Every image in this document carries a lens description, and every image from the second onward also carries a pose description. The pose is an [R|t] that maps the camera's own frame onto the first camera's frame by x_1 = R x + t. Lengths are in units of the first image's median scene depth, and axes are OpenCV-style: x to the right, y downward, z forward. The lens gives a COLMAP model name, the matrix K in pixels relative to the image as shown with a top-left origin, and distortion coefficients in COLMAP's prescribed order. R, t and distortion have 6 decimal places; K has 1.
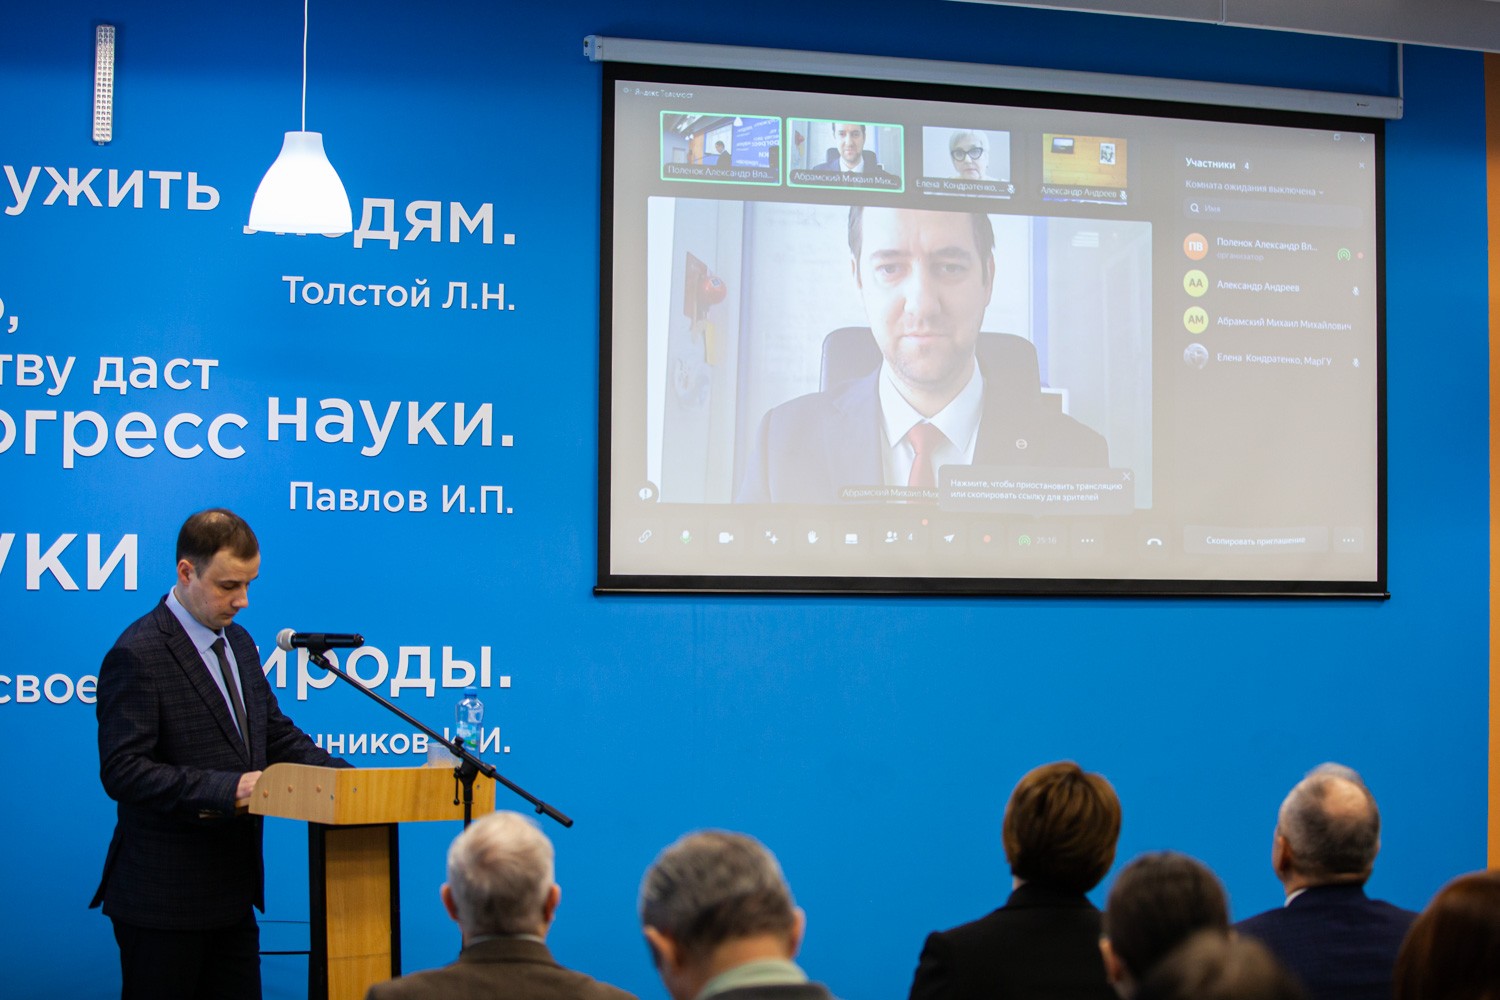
lens RADIAL K [[3001.0, 0, 750.4], [0, 3001.0, 577.5], [0, 0, 1]] dist [-0.327066, -0.100588]
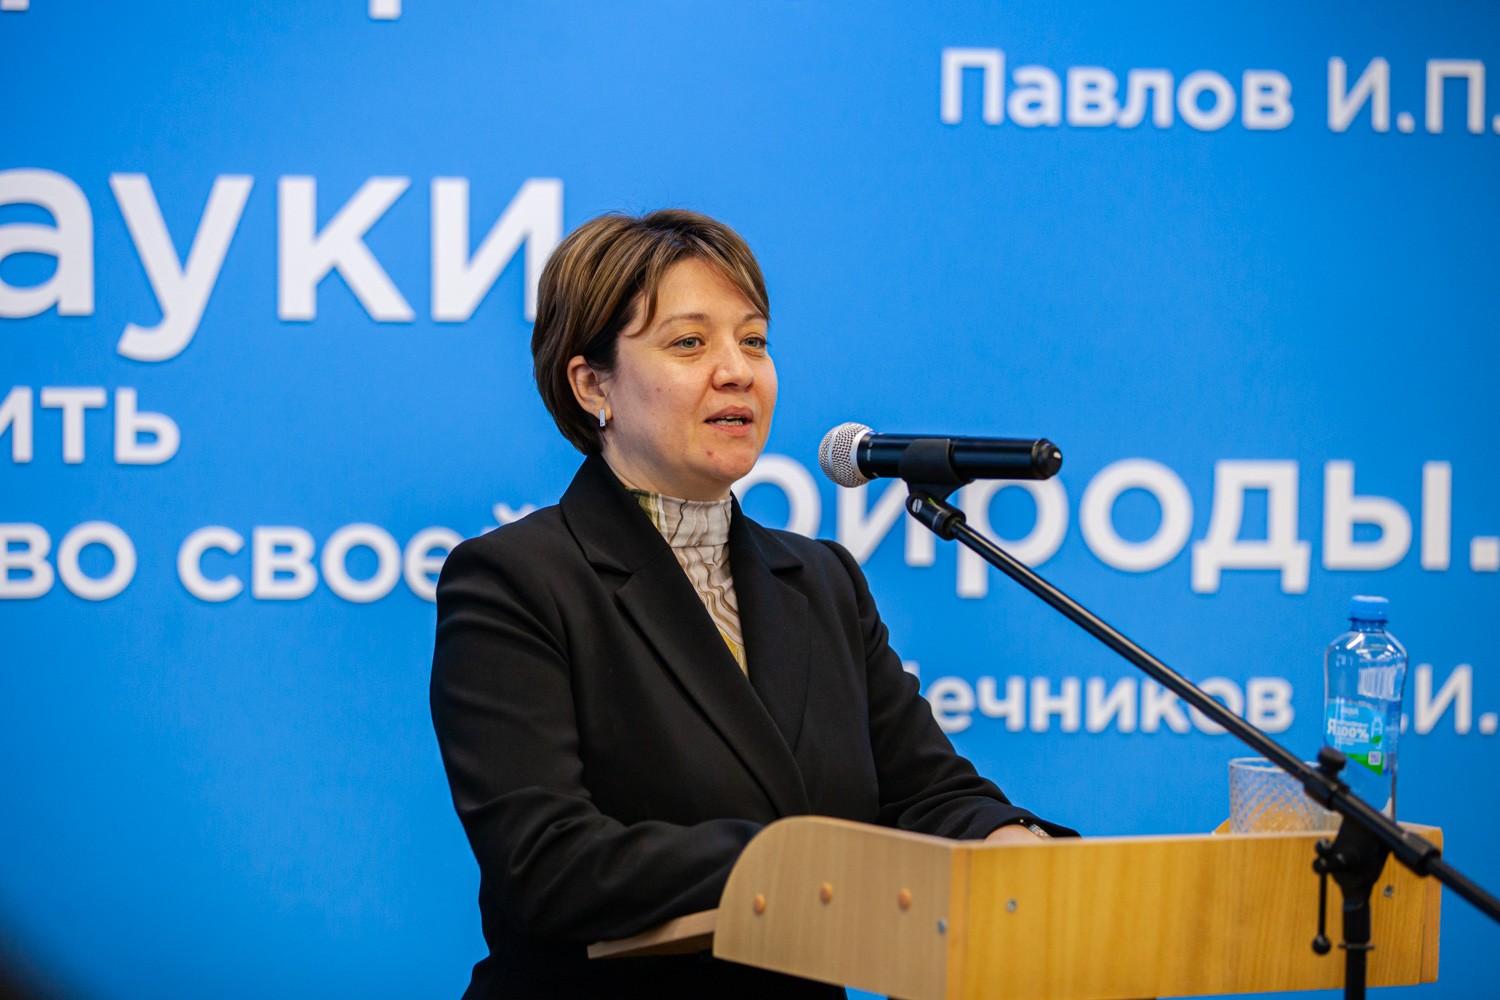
lens RADIAL K [[5230.3, 0, 750.0], [0, 5230.3, 500.0], [0, 0, 1]] dist [0.143905, 1.536341]
pose [[0.974819, 0.011819, -0.222682, -0.022385], [-0.004188, 0.999389, 0.034708, 0.003778], [0.222957, -0.032901, 0.974273, 0.305227]]
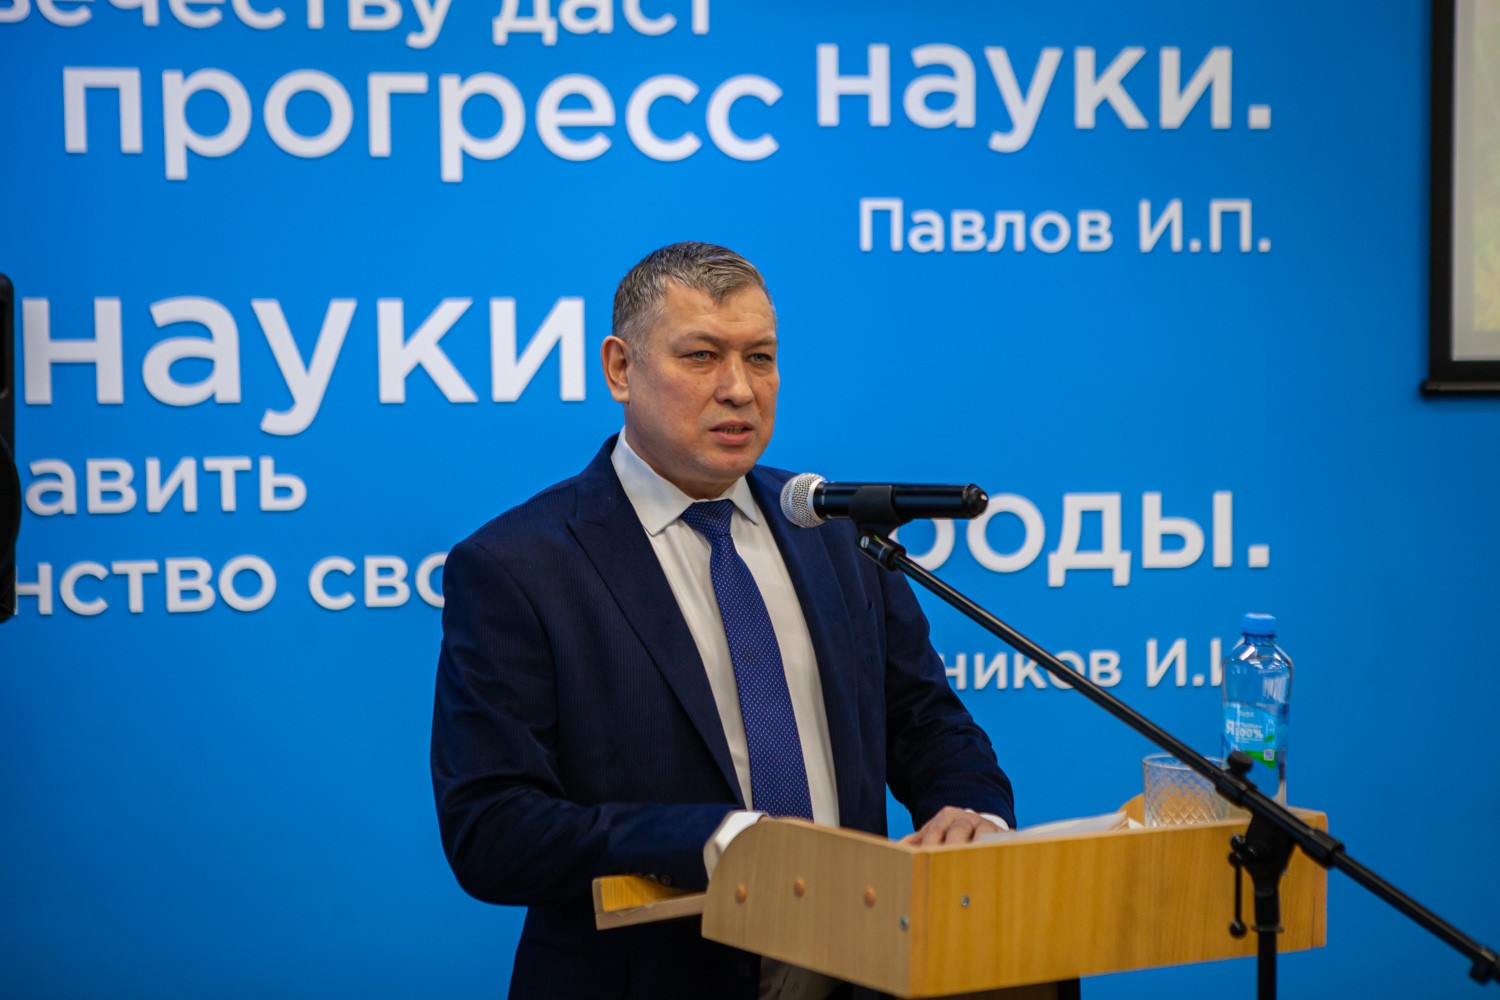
lens RADIAL K [[2991.3, 0, 751.7], [0, 2991.3, 466.2], [0, 0, 1]] dist [0.286032, -0.050286]
pose [[0.976704, -0.011285, -0.214292, -0.055676], [0.015874, 0.999680, 0.019707, 0.005899], [0.214001, -0.022650, 0.976571, 0.451515]]
